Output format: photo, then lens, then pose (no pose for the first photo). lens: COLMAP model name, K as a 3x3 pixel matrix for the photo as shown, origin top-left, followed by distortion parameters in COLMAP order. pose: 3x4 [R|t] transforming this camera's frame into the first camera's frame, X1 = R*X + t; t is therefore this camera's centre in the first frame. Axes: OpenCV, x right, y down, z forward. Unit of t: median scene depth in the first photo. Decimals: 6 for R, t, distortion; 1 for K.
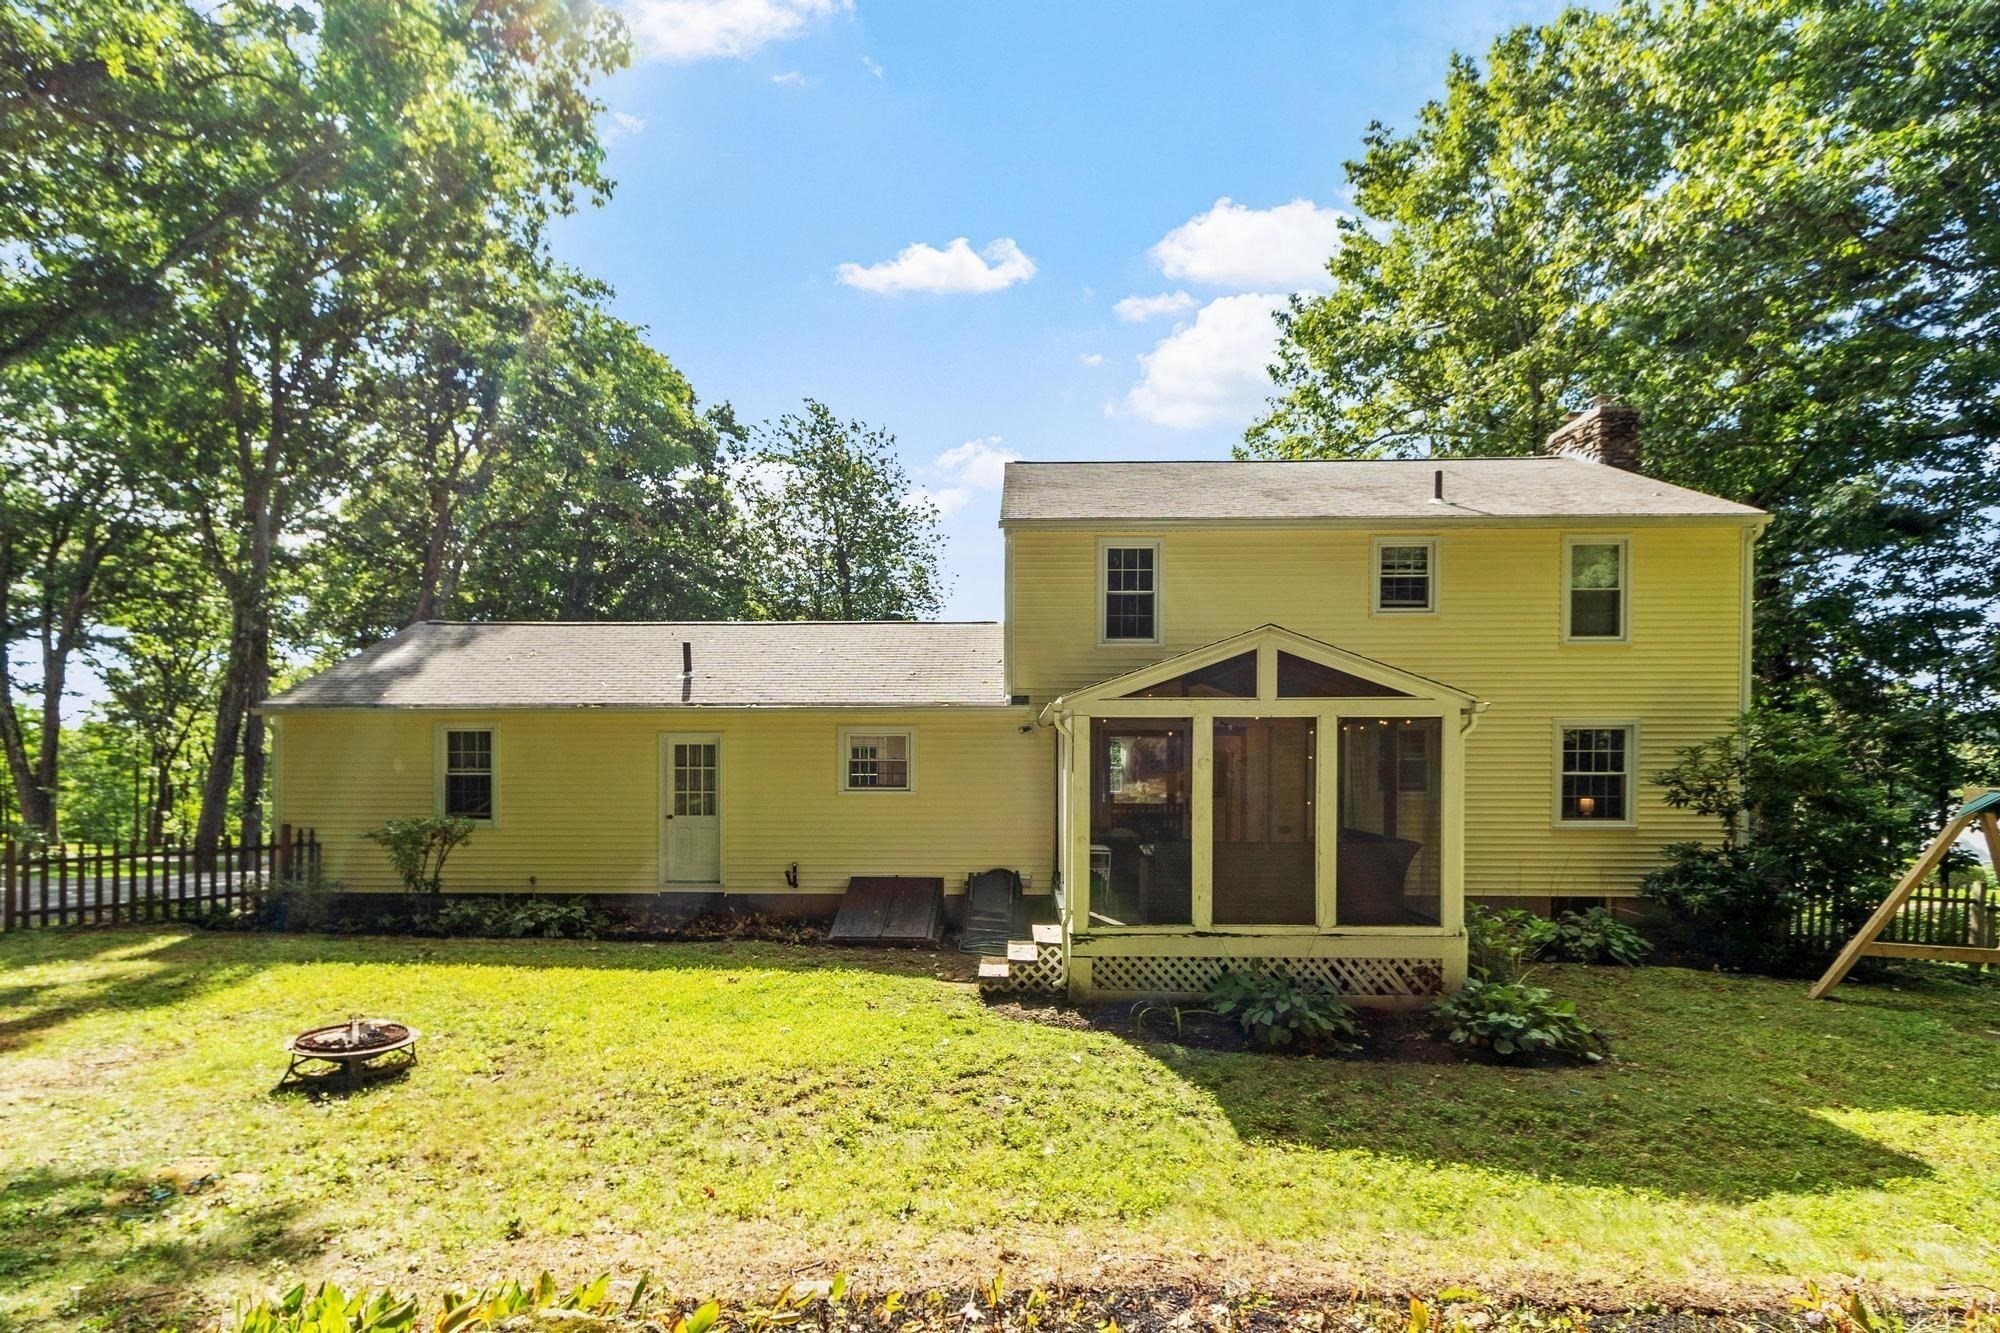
lens RADIAL K [[878.2, 0, 999.9], [0, 878.2, 753.7], [0, 0, 1]] dist [-0.001566, -0.000155]
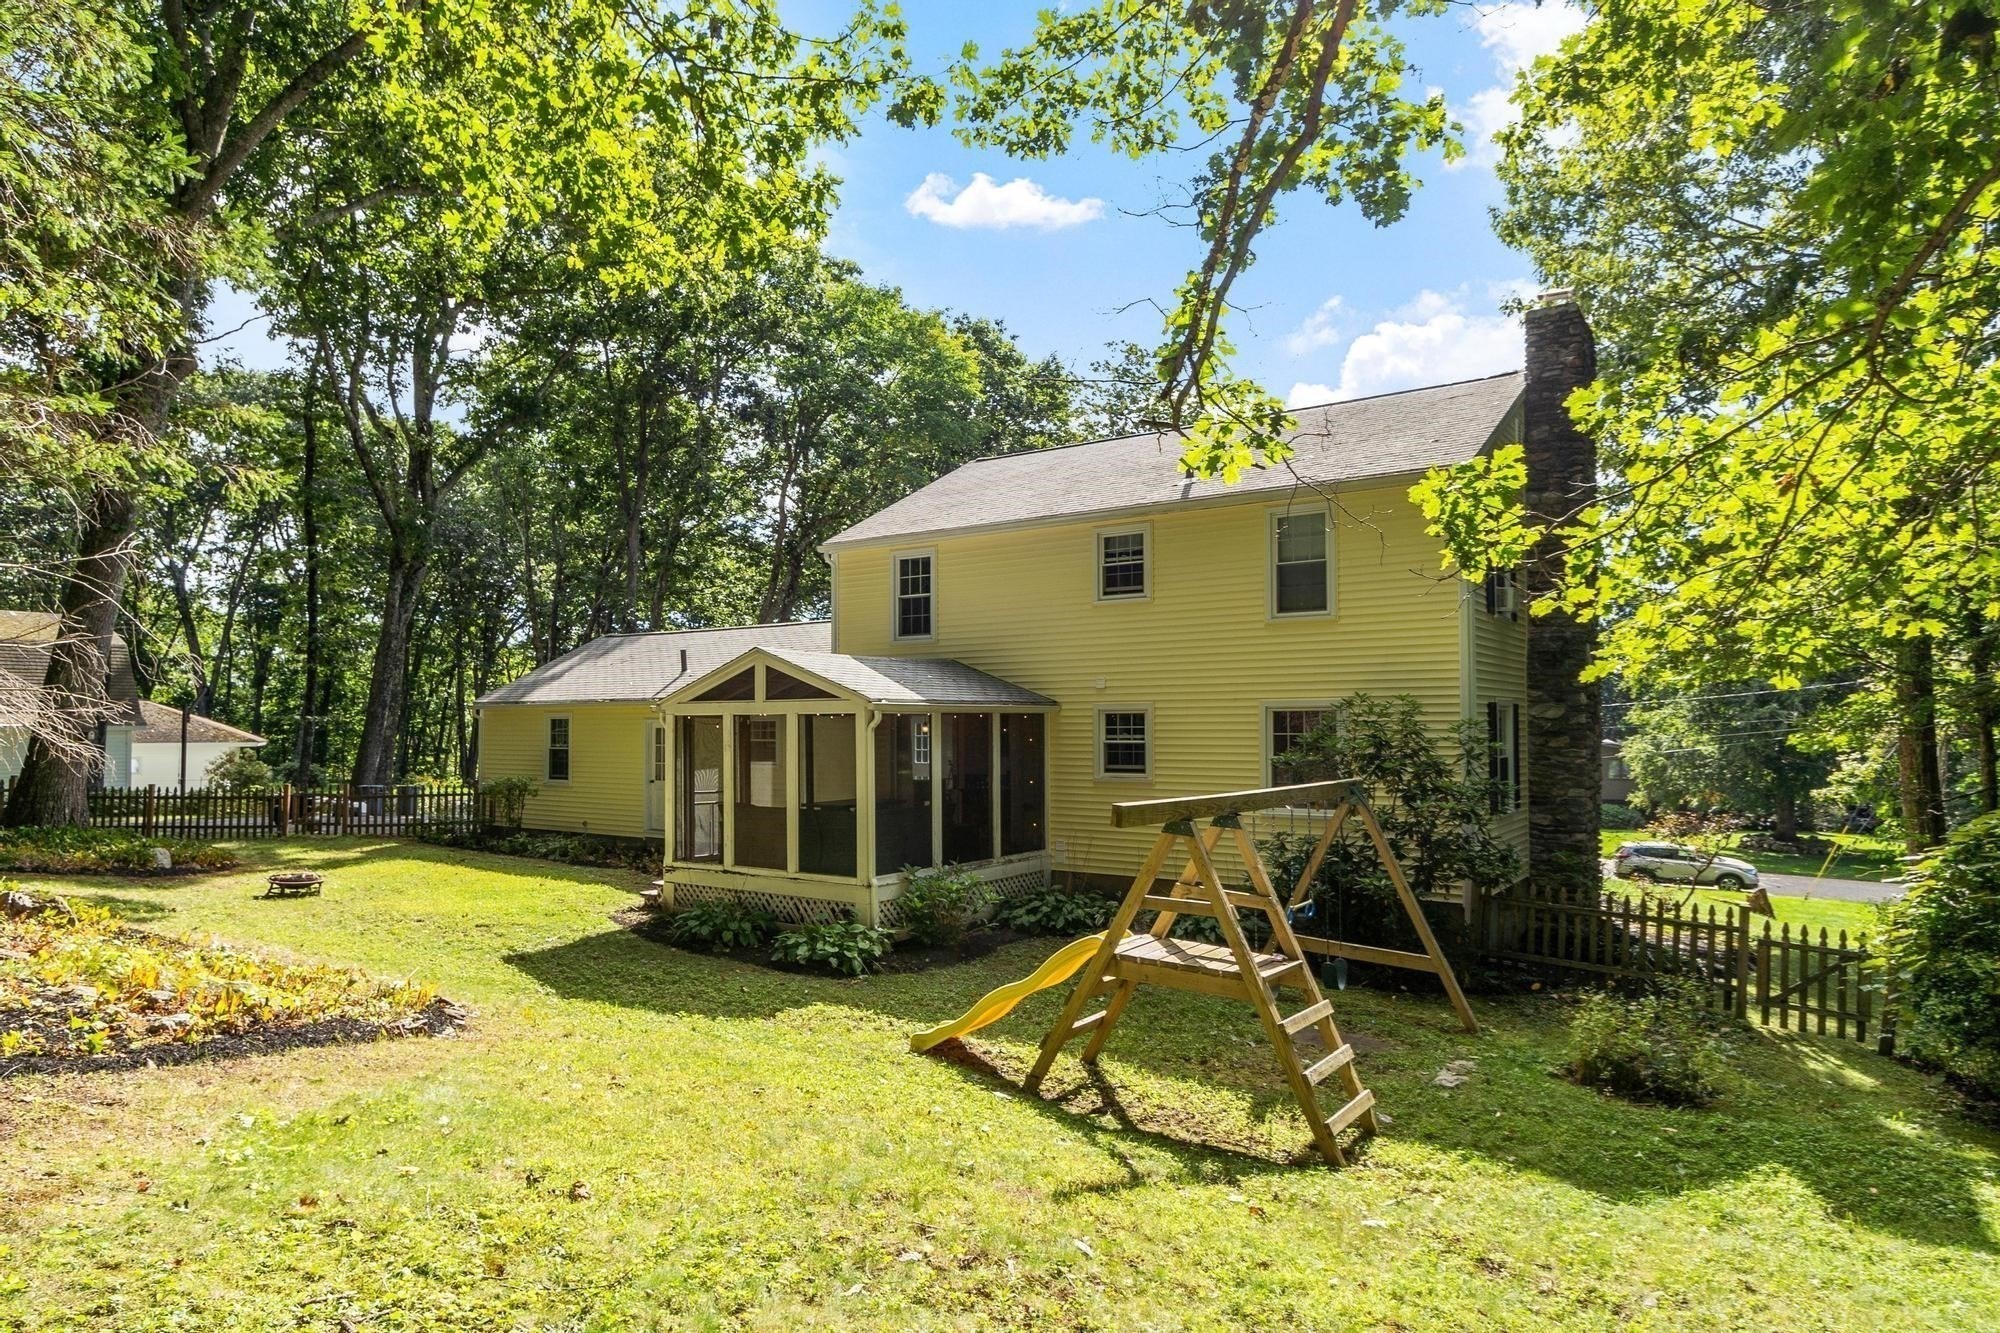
lens RADIAL K [[1093.4, 0, 1000.0], [0, 1093.4, 666.5], [0, 0, 1]] dist [0.001471, 0.000328]
pose [[0.849850, -0.032859, -0.525999, 1.021618], [0.011672, 0.998983, -0.043548, -0.026246], [0.526896, 0.030870, 0.849369, -0.170274]]
